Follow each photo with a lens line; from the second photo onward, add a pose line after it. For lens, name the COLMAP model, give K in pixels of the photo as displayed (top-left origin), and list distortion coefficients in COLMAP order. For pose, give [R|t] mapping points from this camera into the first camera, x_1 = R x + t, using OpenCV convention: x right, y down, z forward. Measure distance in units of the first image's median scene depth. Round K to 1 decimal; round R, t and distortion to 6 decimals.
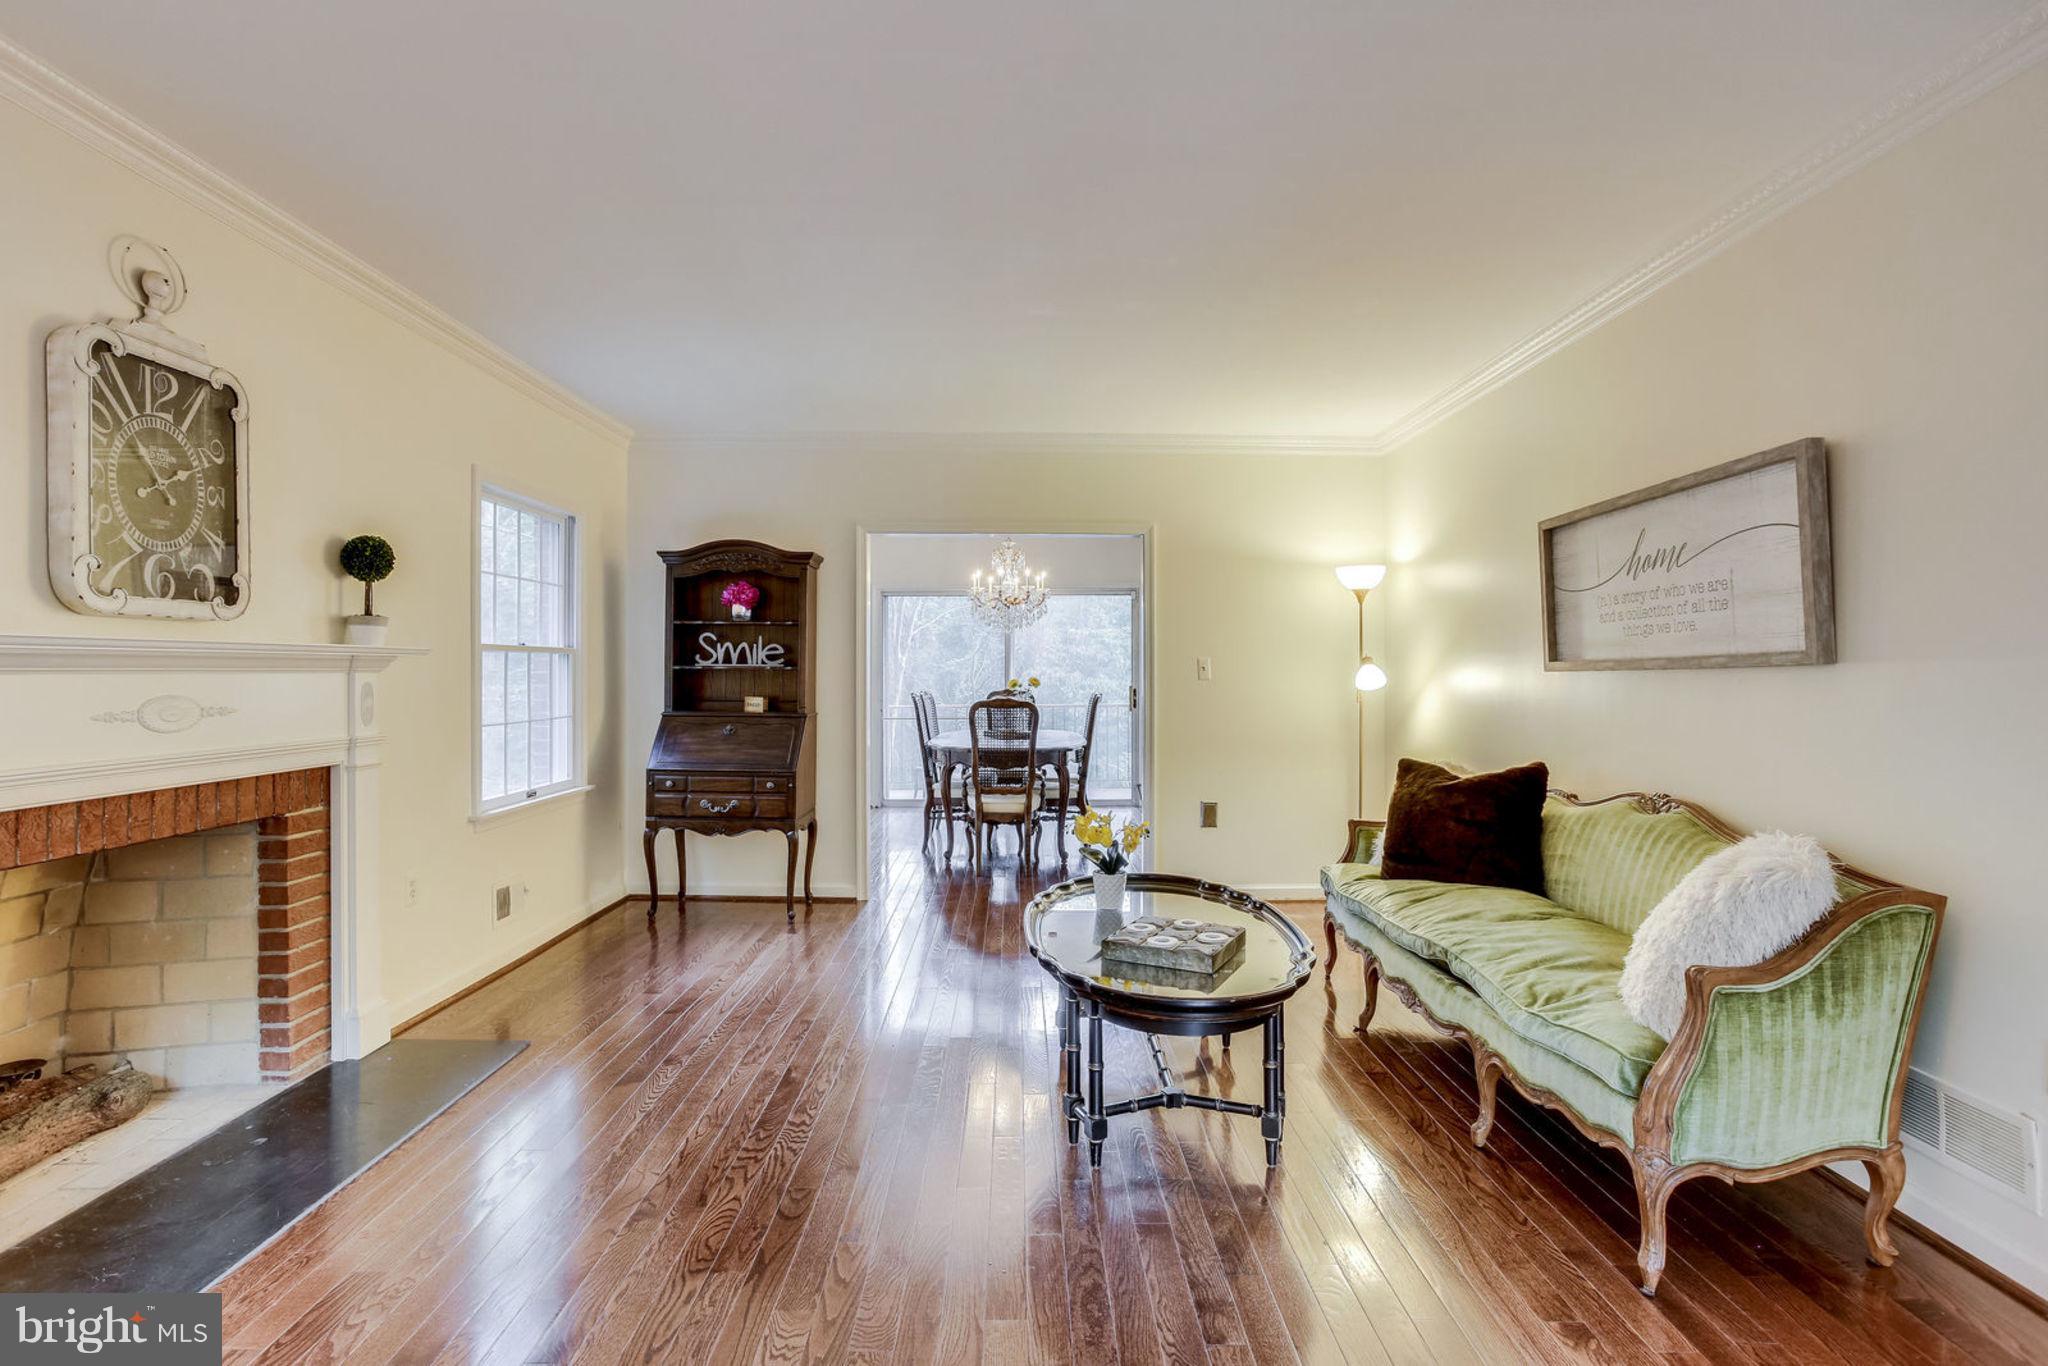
lens RADIAL K [[987.8, 0, 1024.3], [0, 987.8, 675.0], [0, 0, 1]] dist [-0.000748, -0.000251]
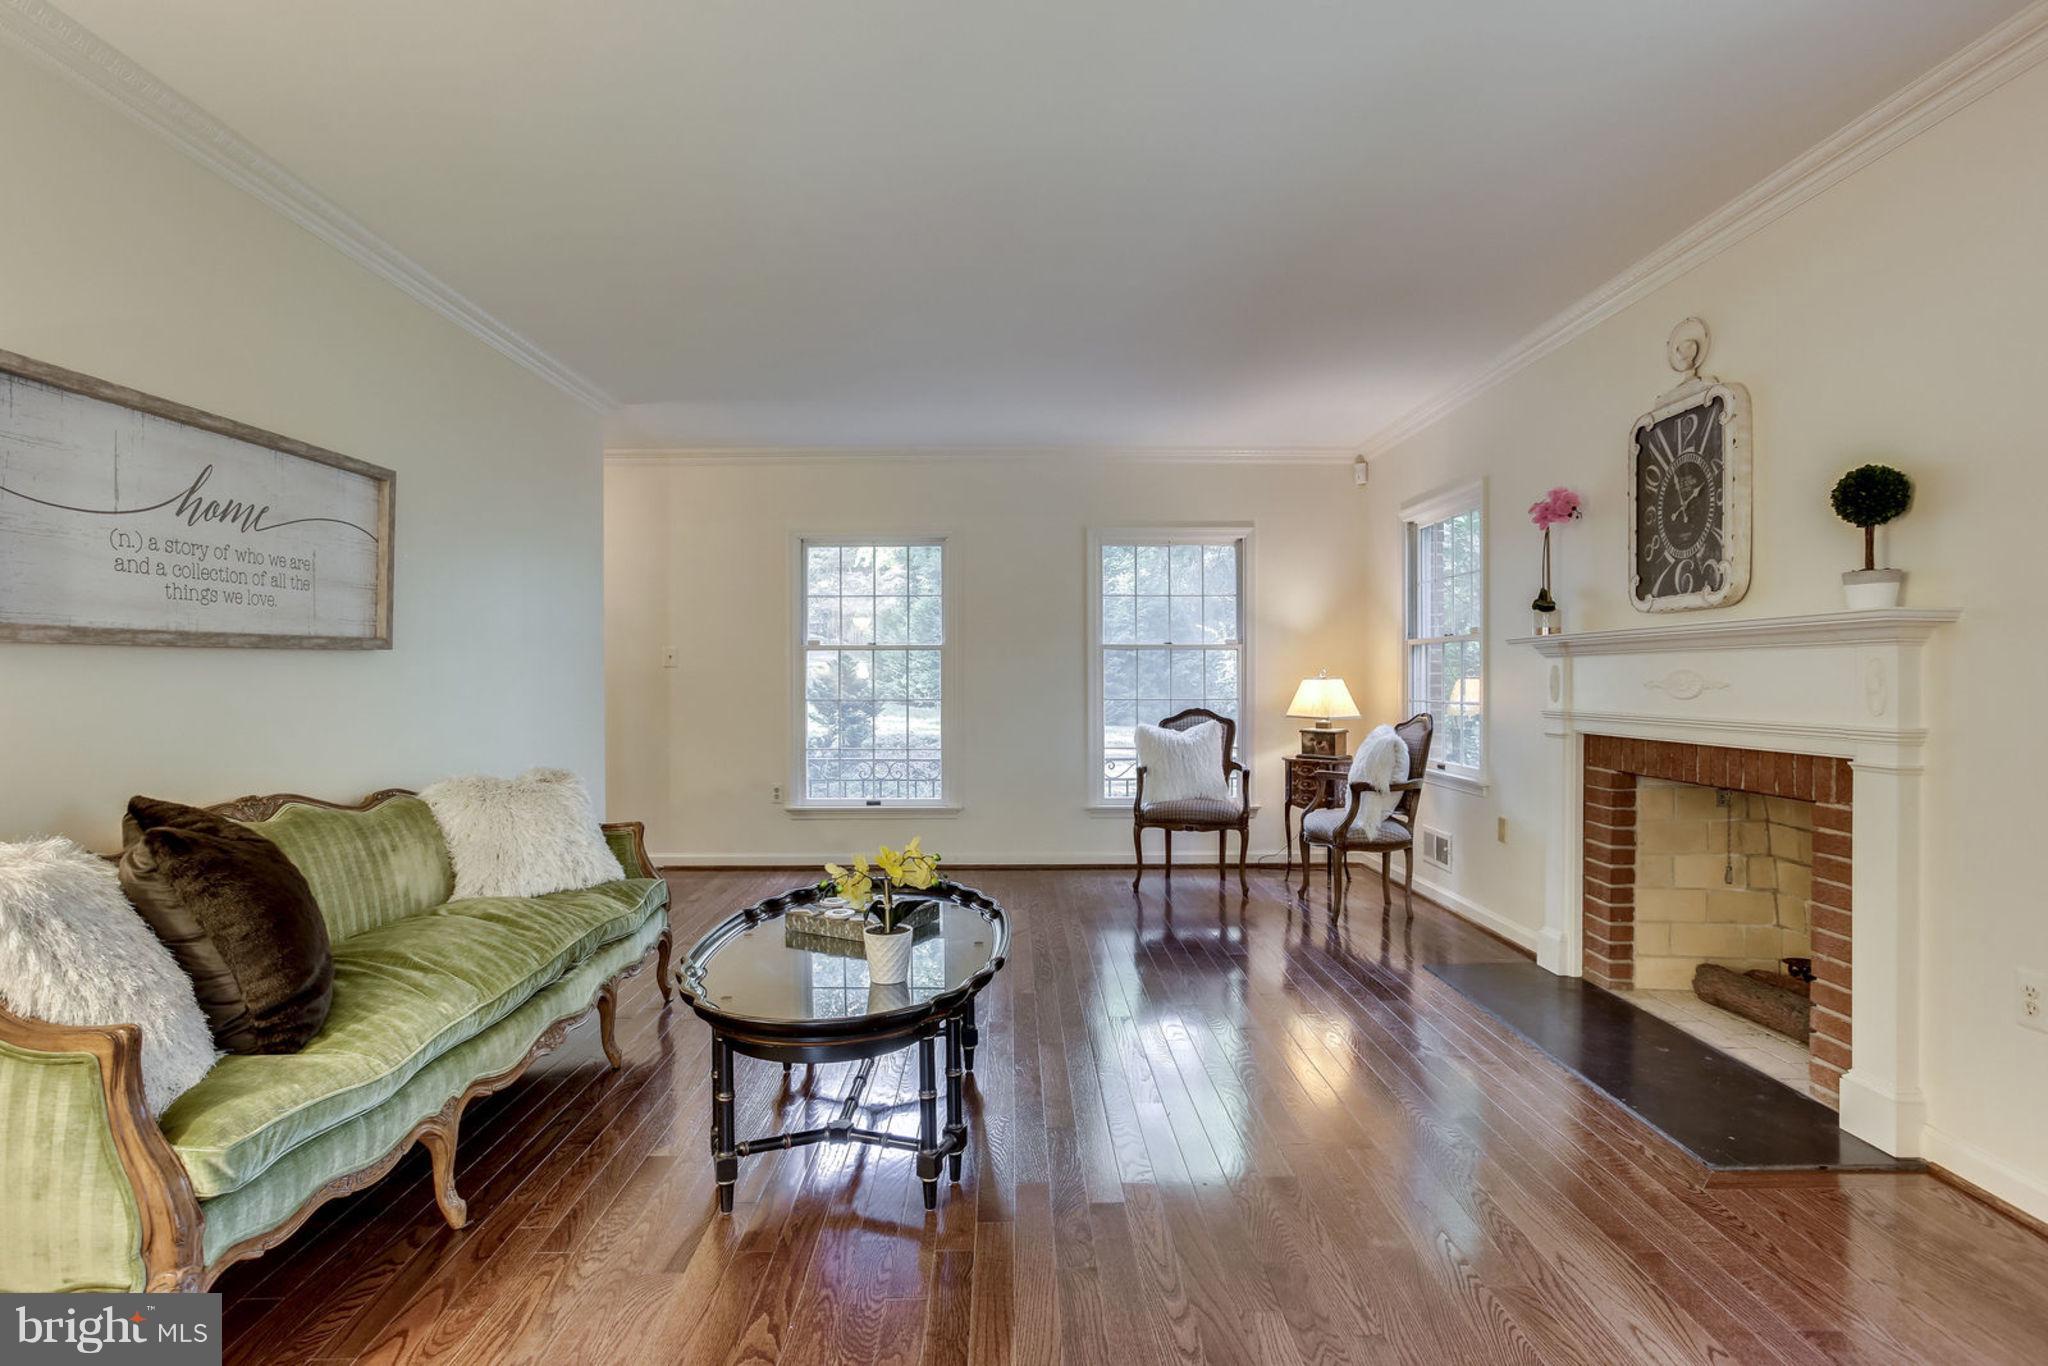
lens RADIAL K [[987.8, 0, 1025.4], [0, 987.8, 679.2], [0, 0, 1]] dist [-0.000748, -0.000251]
pose [[-0.999980, 0.003111, -0.005430, -0.007726], [0.003071, 0.999968, 0.007379, 0.017589], [0.005453, 0.007362, -0.999958, 1.944969]]
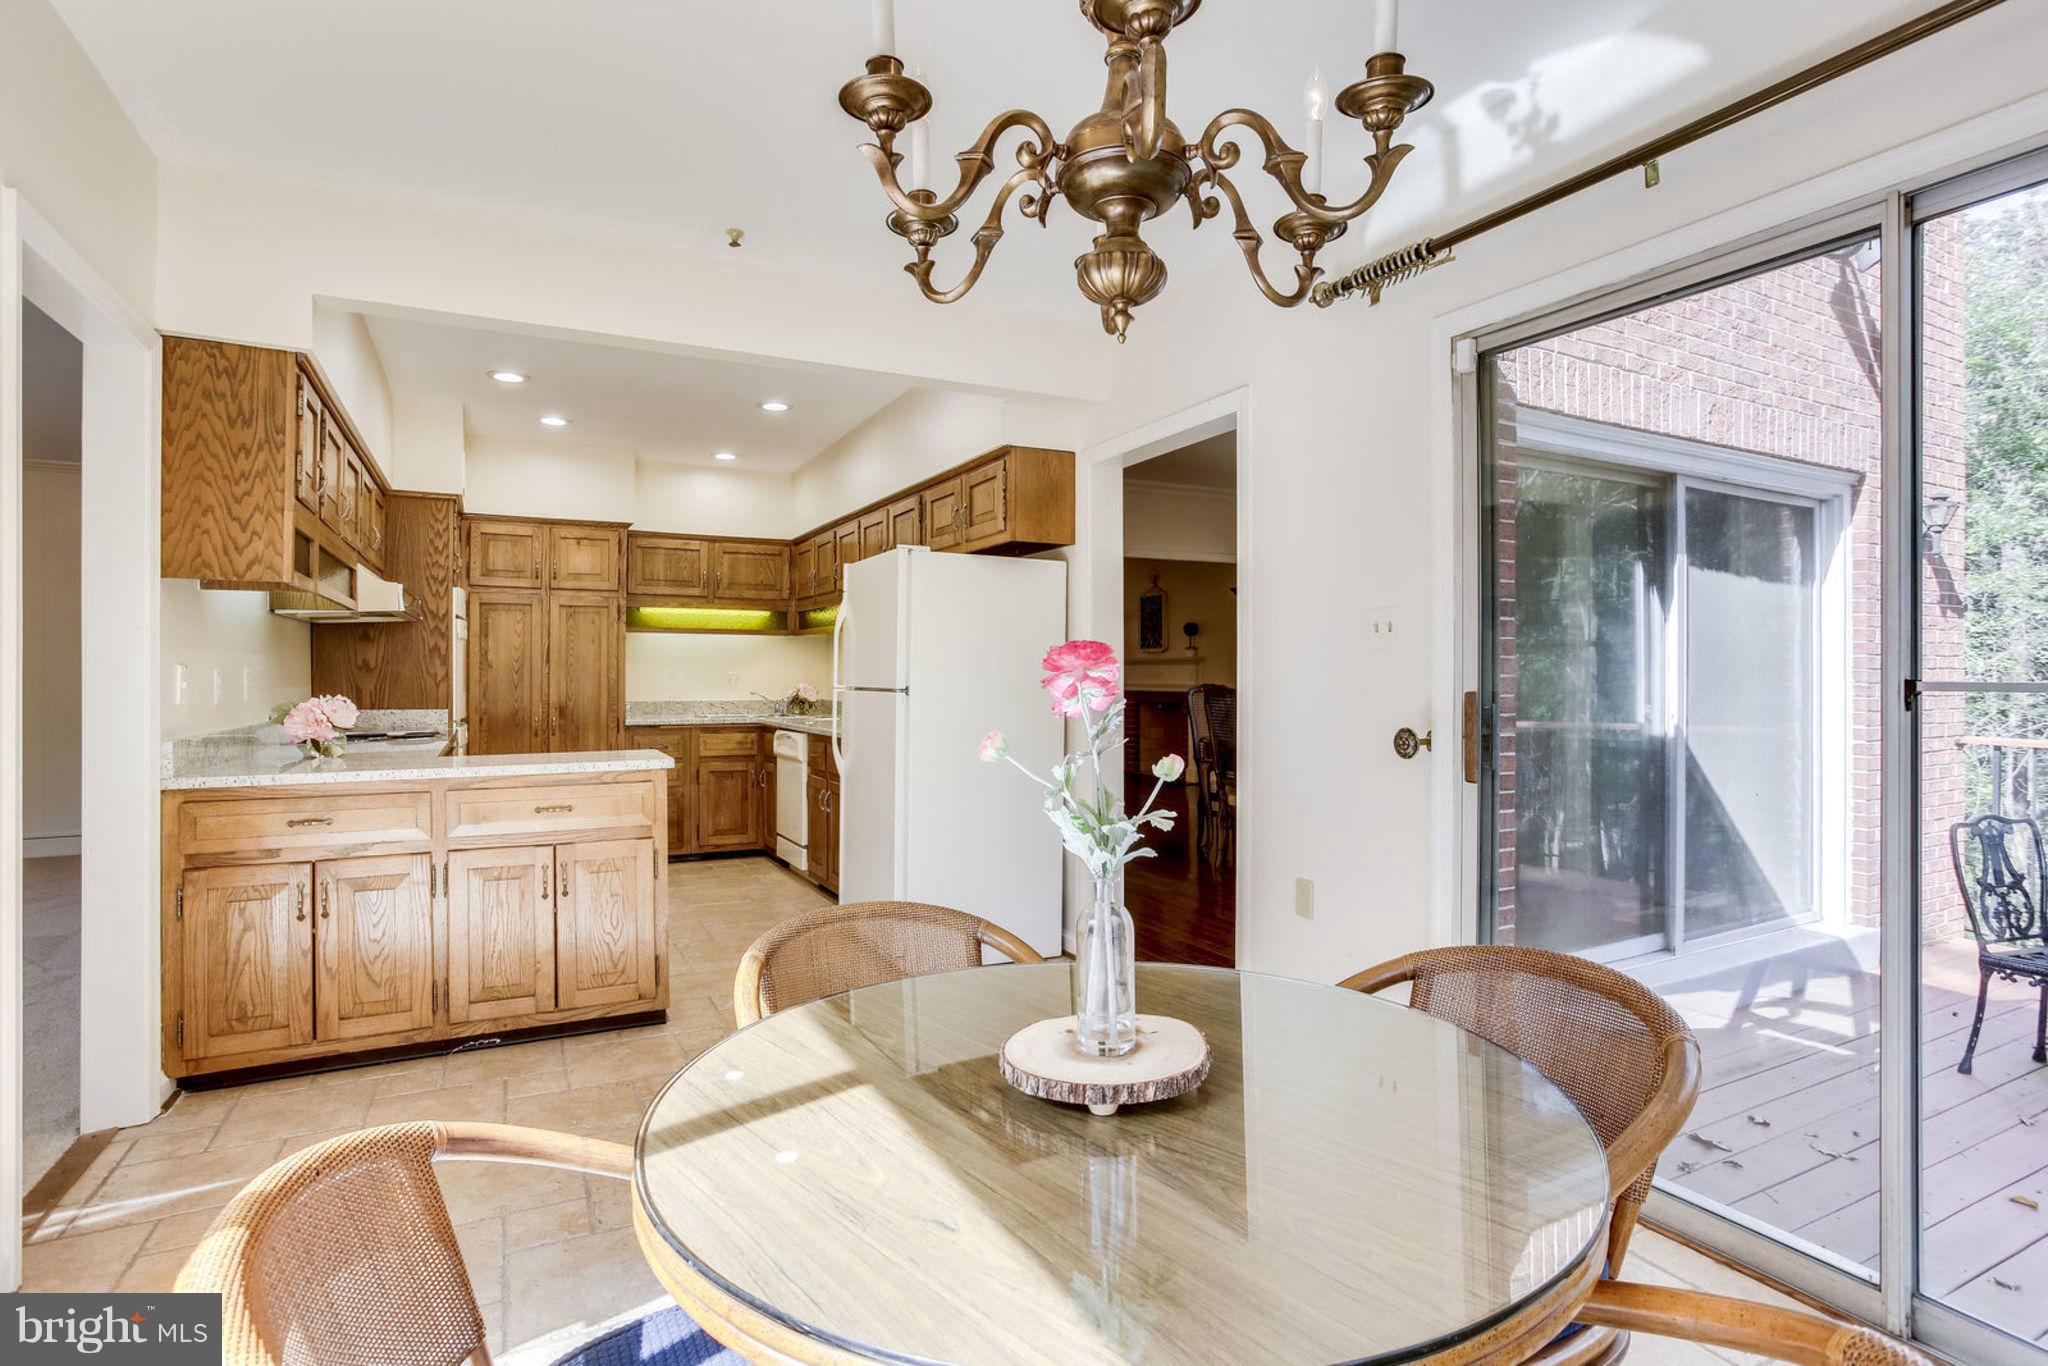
lens RADIAL K [[987.8, 0, 1019.6], [0, 987.8, 679.6], [0, 0, 1]] dist [-0.000748, -0.000251]
pose [[-0.889917, 0.002218, -0.456117, 1.444216], [0.001668, 0.999997, 0.001608, 0.045237], [0.456119, 0.000670, -0.889919, 3.996187]]
